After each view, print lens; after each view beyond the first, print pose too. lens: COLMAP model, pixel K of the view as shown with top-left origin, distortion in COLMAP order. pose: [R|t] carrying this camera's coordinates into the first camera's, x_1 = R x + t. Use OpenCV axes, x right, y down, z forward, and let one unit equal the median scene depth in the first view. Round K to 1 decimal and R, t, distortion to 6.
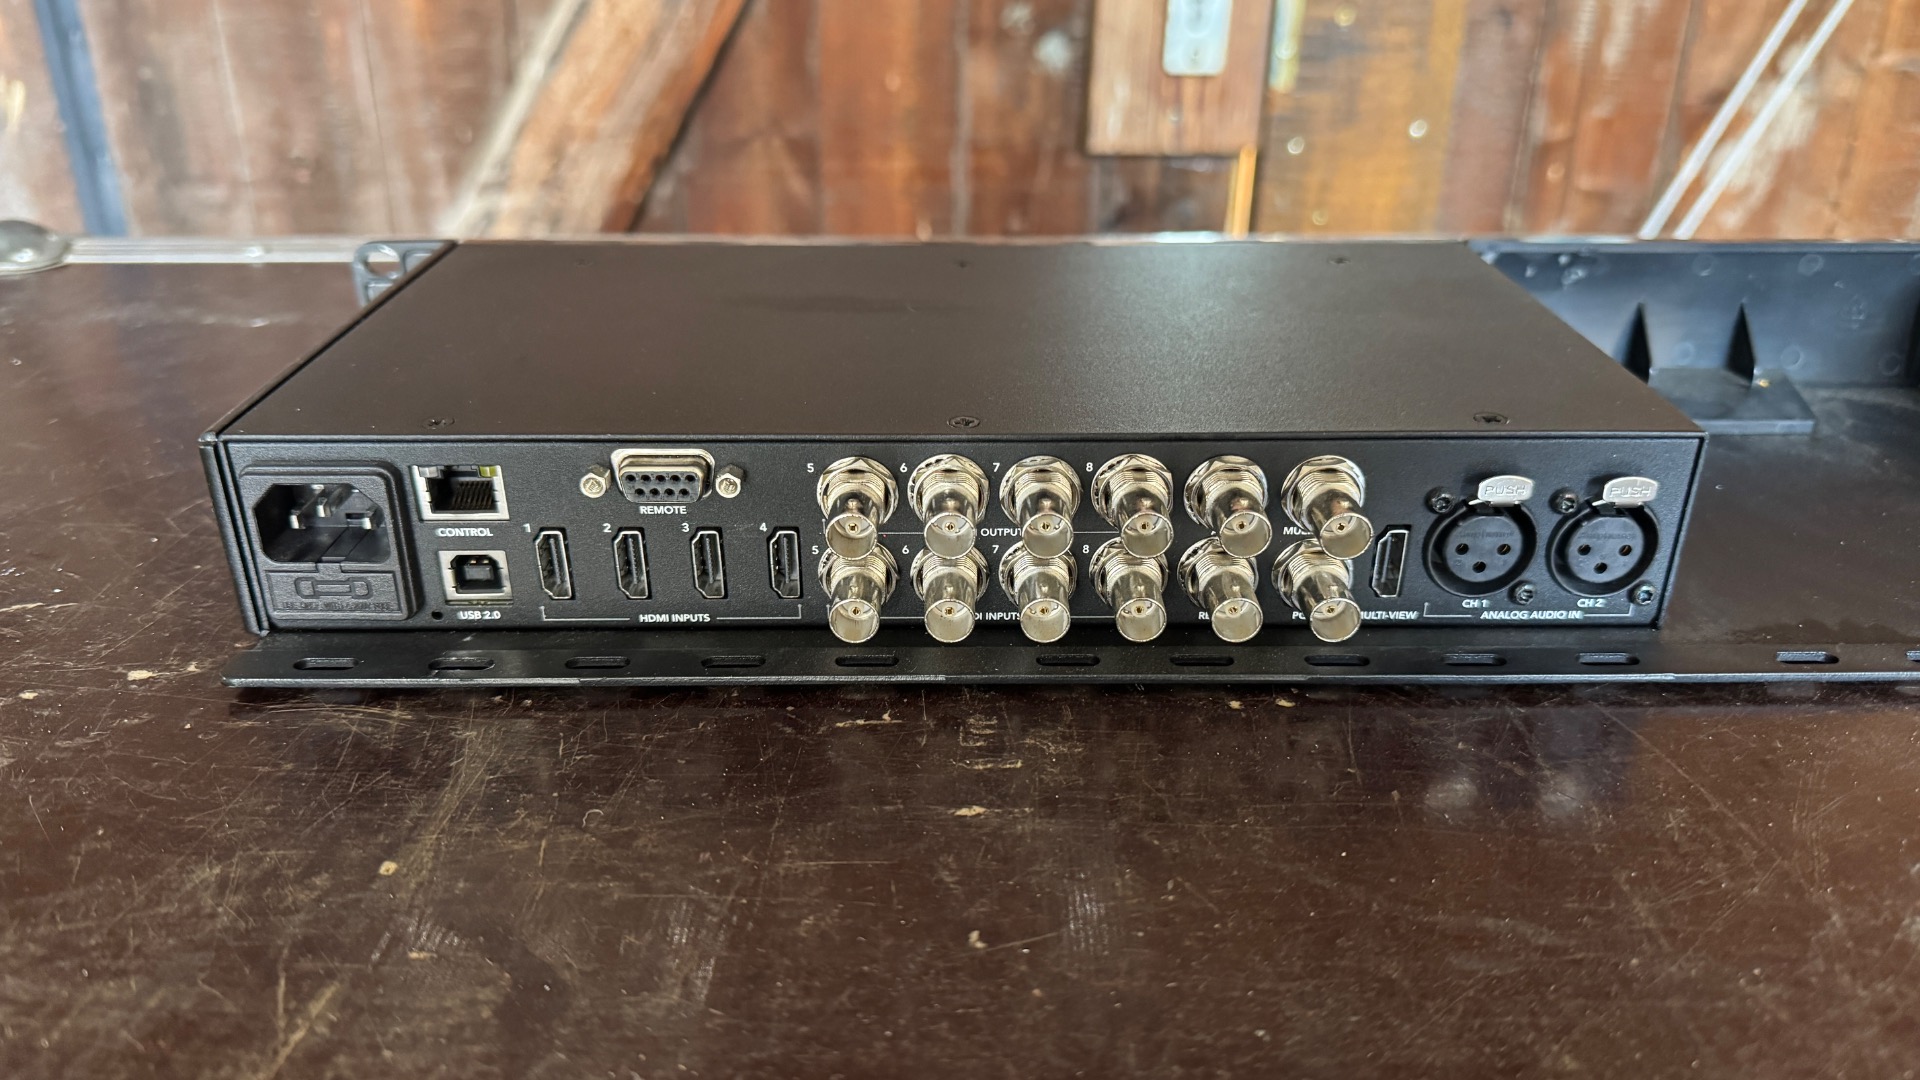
lens RADIAL K [[1348.9, 0, 970.6], [0, 1348.9, 586.2], [0, 0, 1]] dist [0.032294, -0.052141]
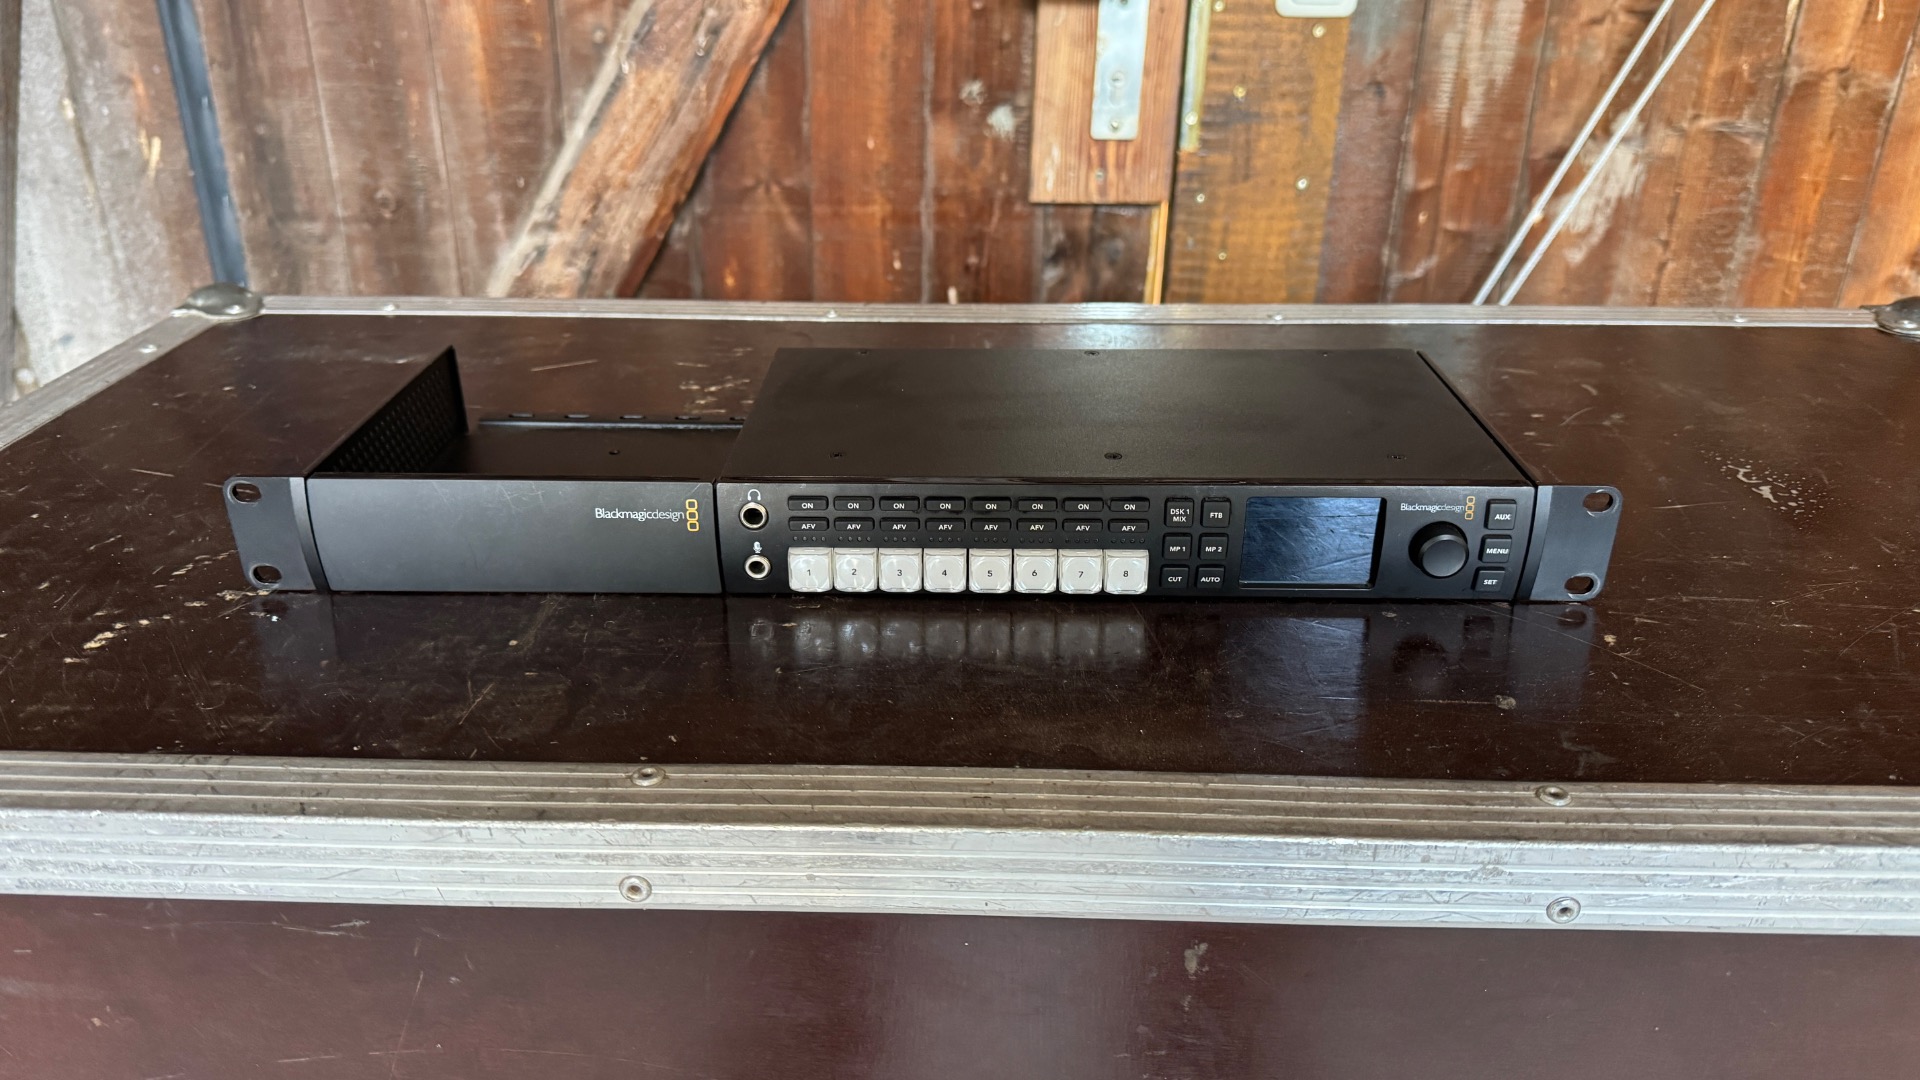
lens RADIAL K [[1348.9, 0, 973.7], [0, 1348.9, 566.1], [0, 0, 1]] dist [0.032294, -0.052141]
pose [[0.999733, 0.010170, -0.020734, 0.067750], [-0.010344, 0.999912, -0.008323, 0.018826], [0.020647, 0.008535, 0.999750, -0.222494]]
